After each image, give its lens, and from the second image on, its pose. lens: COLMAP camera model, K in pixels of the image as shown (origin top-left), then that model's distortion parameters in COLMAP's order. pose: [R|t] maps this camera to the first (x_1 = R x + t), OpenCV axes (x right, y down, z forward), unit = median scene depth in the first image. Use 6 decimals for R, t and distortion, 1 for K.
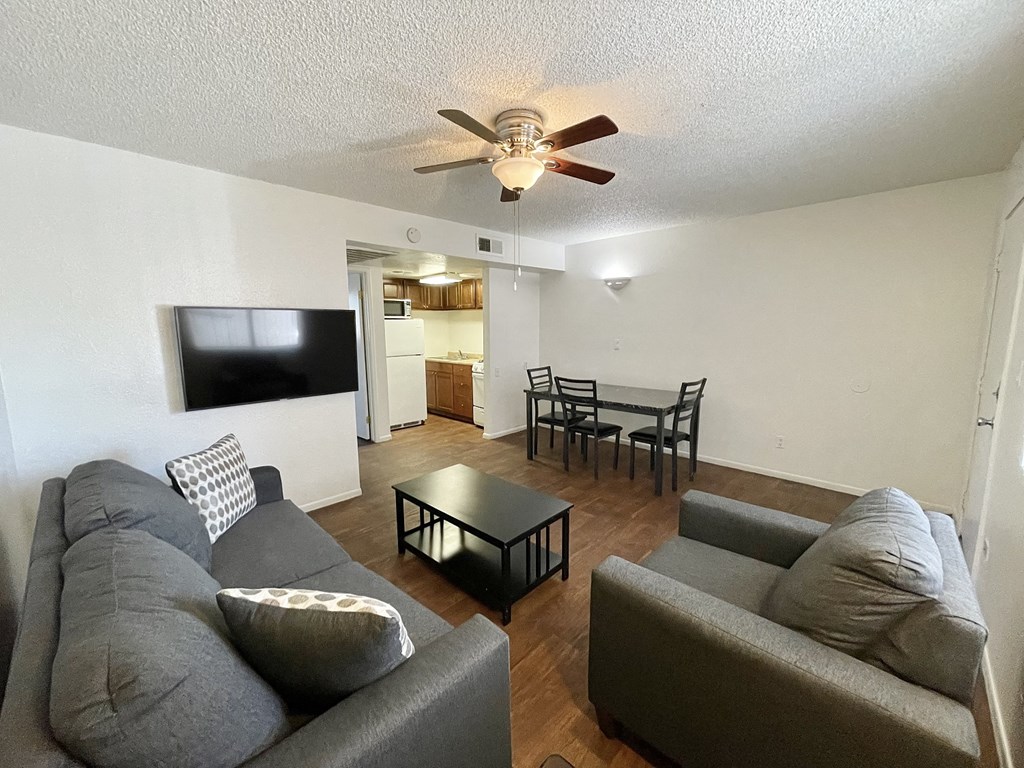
lens RADIAL K [[413.3, 0, 511.9], [0, 413.3, 380.1], [0, 0, 1]] dist [0.000797, -0.000023]
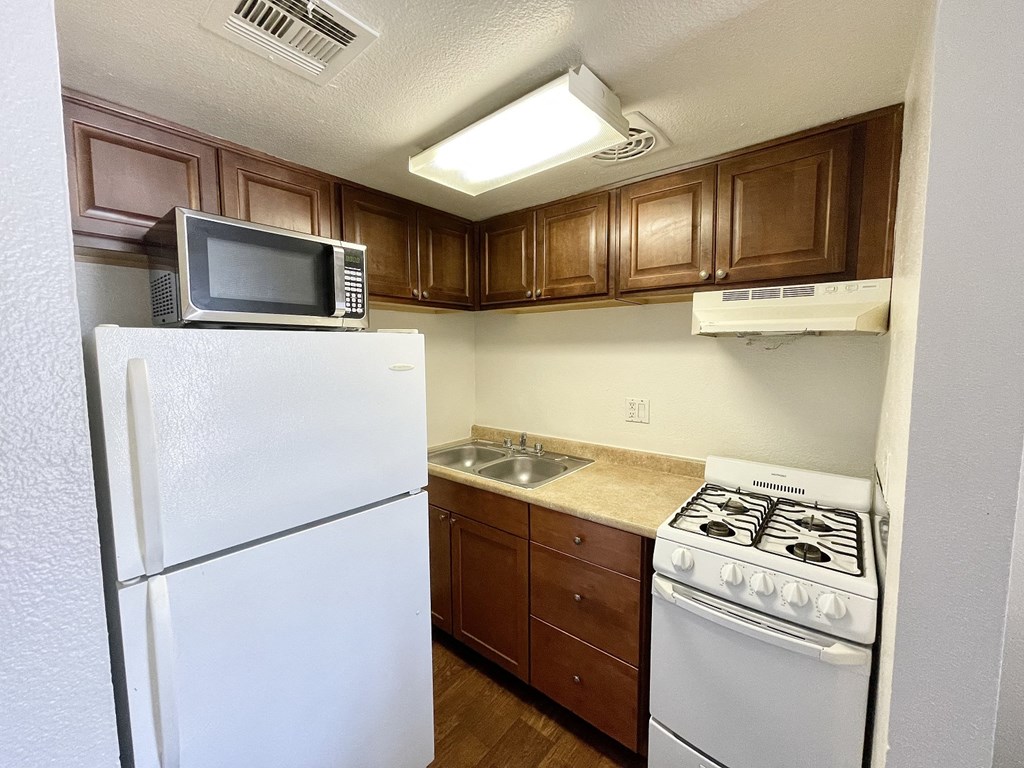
lens RADIAL K [[413.3, 0, 511.9], [0, 413.3, 380.1], [0, 0, 1]] dist [0.000797, -0.000023]
pose [[0.996262, -0.006386, 0.086141, -0.184122], [0.010821, 0.998634, -0.051120, -0.108987], [-0.085697, 0.051862, 0.994971, 0.768295]]
